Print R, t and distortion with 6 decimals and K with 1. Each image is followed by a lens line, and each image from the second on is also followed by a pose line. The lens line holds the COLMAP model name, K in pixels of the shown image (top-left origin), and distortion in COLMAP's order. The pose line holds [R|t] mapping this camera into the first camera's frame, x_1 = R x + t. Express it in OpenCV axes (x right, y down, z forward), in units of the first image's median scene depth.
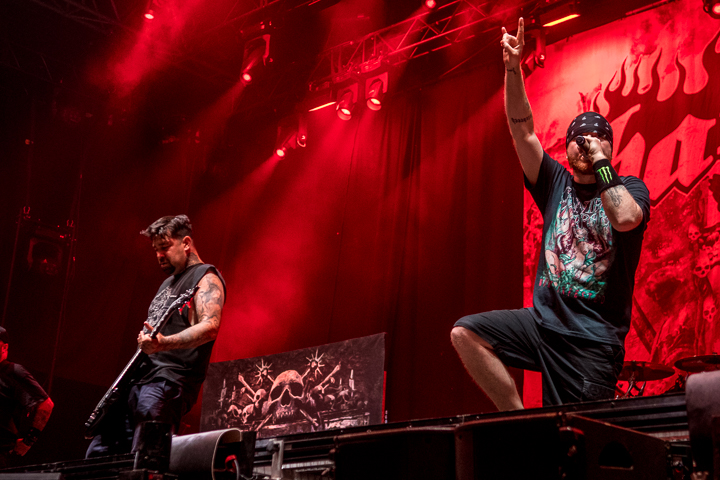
lens RADIAL K [[1242.6, 0, 360.0], [0, 1242.6, 240.0], [0, 0, 1]] dist [0.015750, 0.013750]
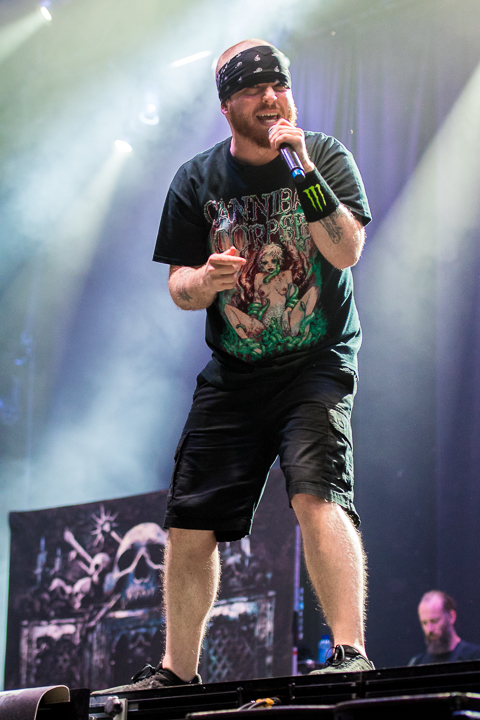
lens RADIAL K [[2352.1, 0, 240.0], [0, 2352.1, 360.0], [0, 0, 1]] dist [-0.195751, -1.230760]
pose [[0.999424, -0.025553, -0.022320, 0.018443], [0.027119, 0.996966, 0.072955, -0.061124], [0.020388, -0.073518, 0.997085, -0.163216]]
